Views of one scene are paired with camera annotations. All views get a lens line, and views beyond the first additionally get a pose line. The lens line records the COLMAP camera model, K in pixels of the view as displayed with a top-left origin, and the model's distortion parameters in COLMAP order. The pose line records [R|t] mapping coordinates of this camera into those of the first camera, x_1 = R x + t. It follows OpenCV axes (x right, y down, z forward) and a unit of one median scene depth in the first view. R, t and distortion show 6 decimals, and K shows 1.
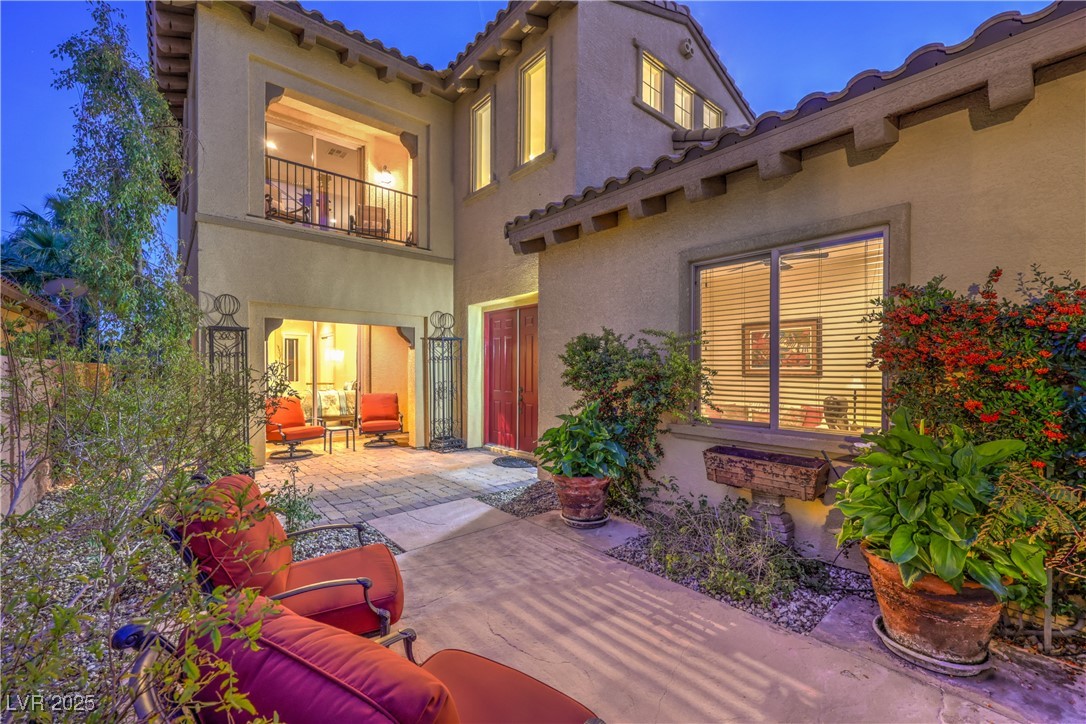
lens RADIAL K [[447.2, 0, 546.0], [0, 447.2, 368.8], [0, 0, 1]] dist [-0.000788, 0.000665]
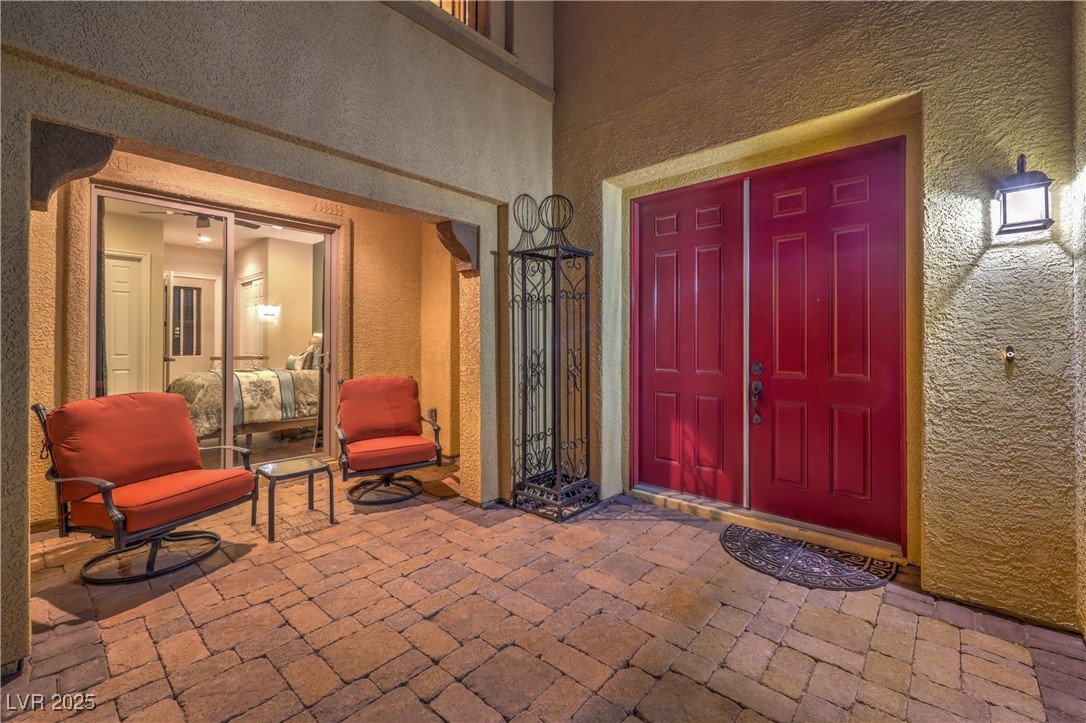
lens RADIAL K [[447.2, 0, 551.3], [0, 447.2, 337.6], [0, 0, 1]] dist [-0.000788, 0.000665]
pose [[0.989401, 0.000179, 0.145206, -0.286092], [0.001568, 0.999928, -0.011915, 0.020981], [-0.145198, 0.012016, 0.989330, 0.557623]]
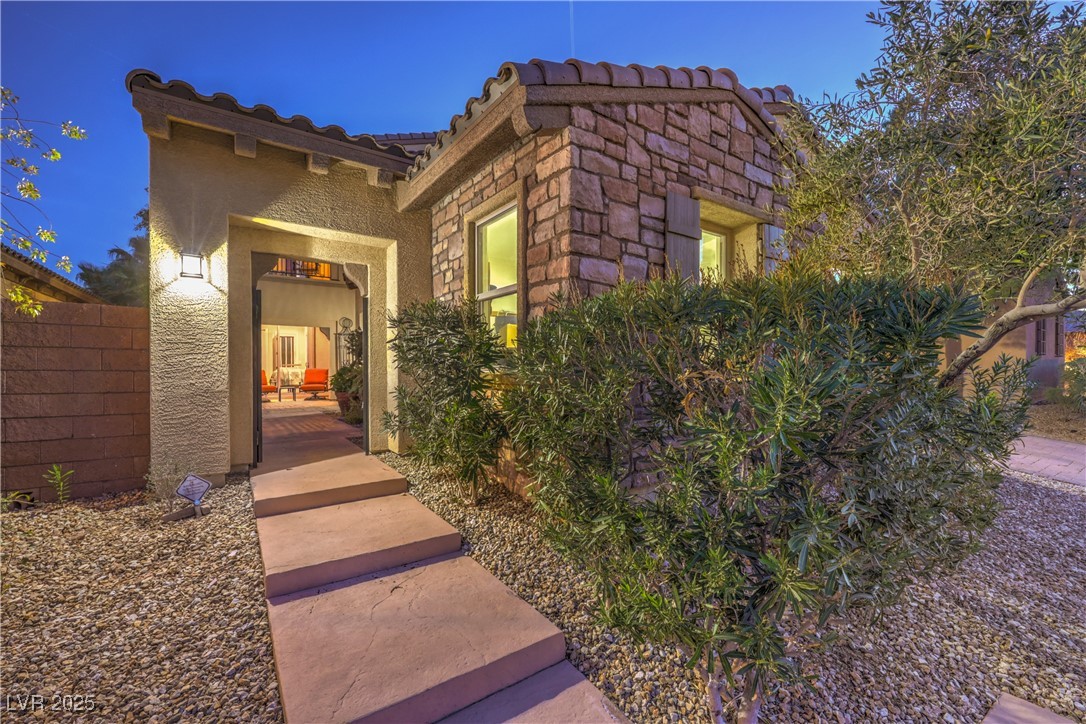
lens RADIAL K [[447.2, 0, 539.4], [0, 447.2, 366.5], [0, 0, 1]] dist [-0.000788, 0.000665]
pose [[0.995357, -0.003419, -0.096195, 0.649211], [0.003005, 0.999986, -0.004446, 0.064091], [0.096209, 0.004137, 0.995353, -0.594128]]
